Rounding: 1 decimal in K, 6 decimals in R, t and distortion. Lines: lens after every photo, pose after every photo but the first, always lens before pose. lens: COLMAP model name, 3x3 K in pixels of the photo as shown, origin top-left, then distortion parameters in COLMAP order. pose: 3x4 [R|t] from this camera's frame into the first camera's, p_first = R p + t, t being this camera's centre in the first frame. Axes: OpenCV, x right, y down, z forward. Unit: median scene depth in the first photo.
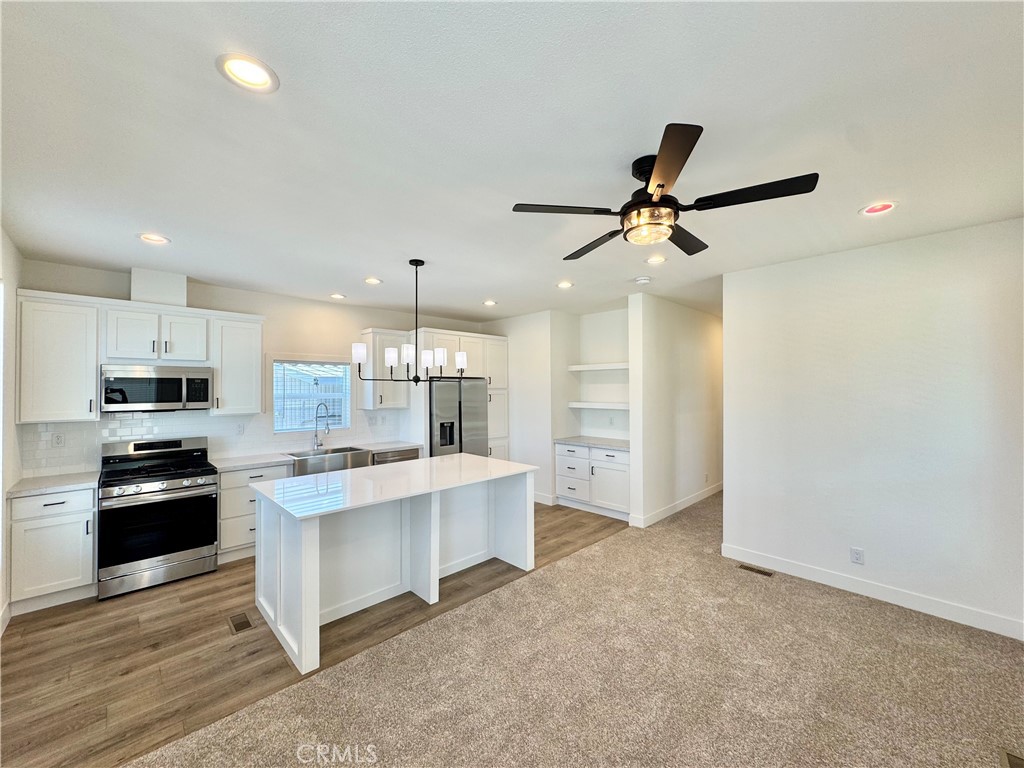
lens RADIAL K [[406.8, 0, 512.0], [0, 406.8, 384.0], [0, 0, 1]] dist [0.000954, 0.000152]
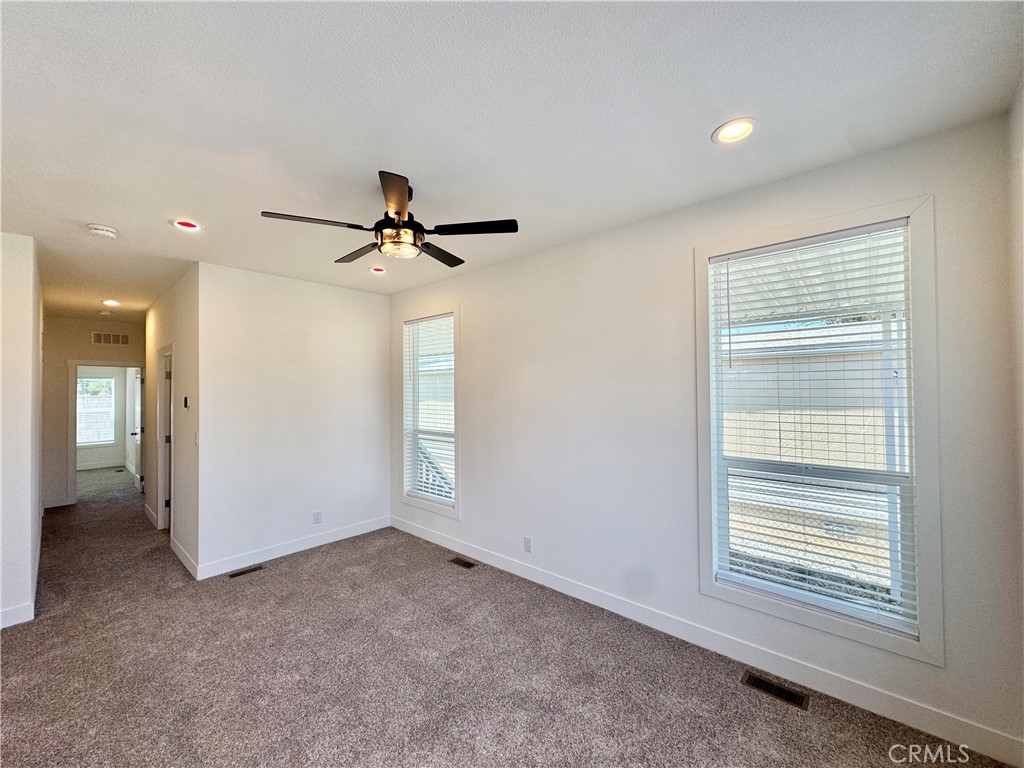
lens RADIAL K [[406.8, 0, 512.0], [0, 406.8, 384.0], [0, 0, 1]] dist [0.000954, 0.000152]
pose [[-0.076090, 0.019126, 0.996917, -0.470770], [0.005654, 0.999808, -0.018750, 0.019909], [-0.997085, 0.004210, -0.076184, 0.436236]]
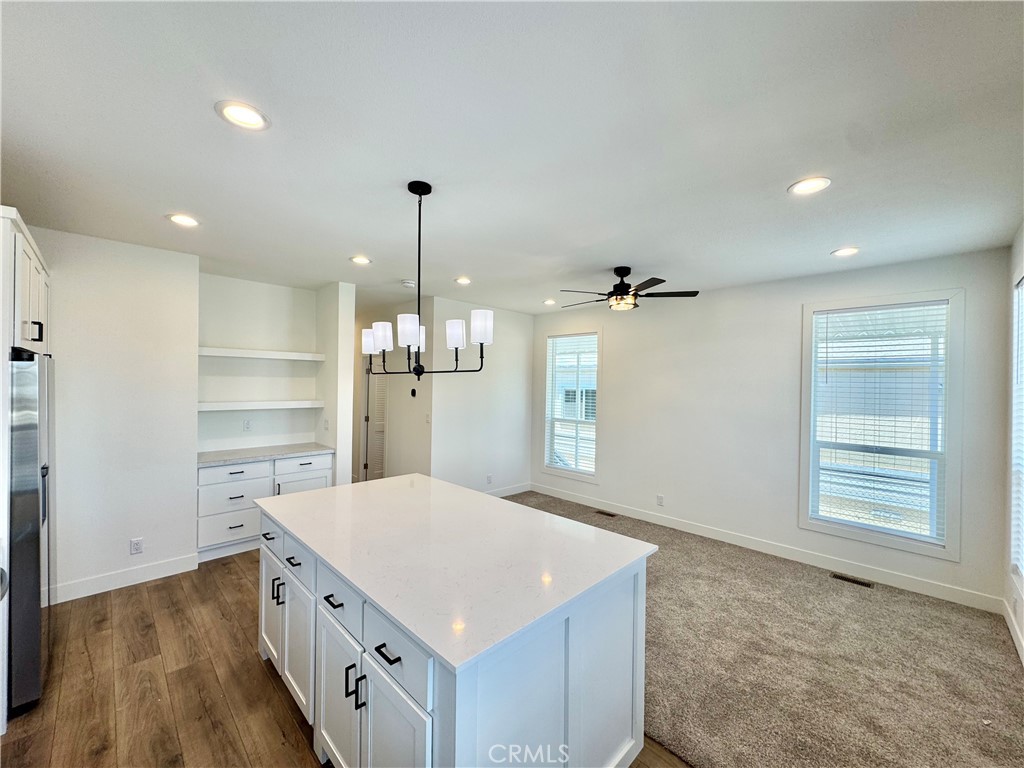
lens RADIAL K [[408.2, 0, 512.0], [0, 408.2, 384.0], [0, 0, 1]] dist [-0.001304, -0.000171]
pose [[-0.016171, 0.005320, 0.999855, -0.868609], [-0.023991, 0.999696, -0.005707, 0.010631], [-0.999581, -0.024080, -0.016039, 0.854875]]
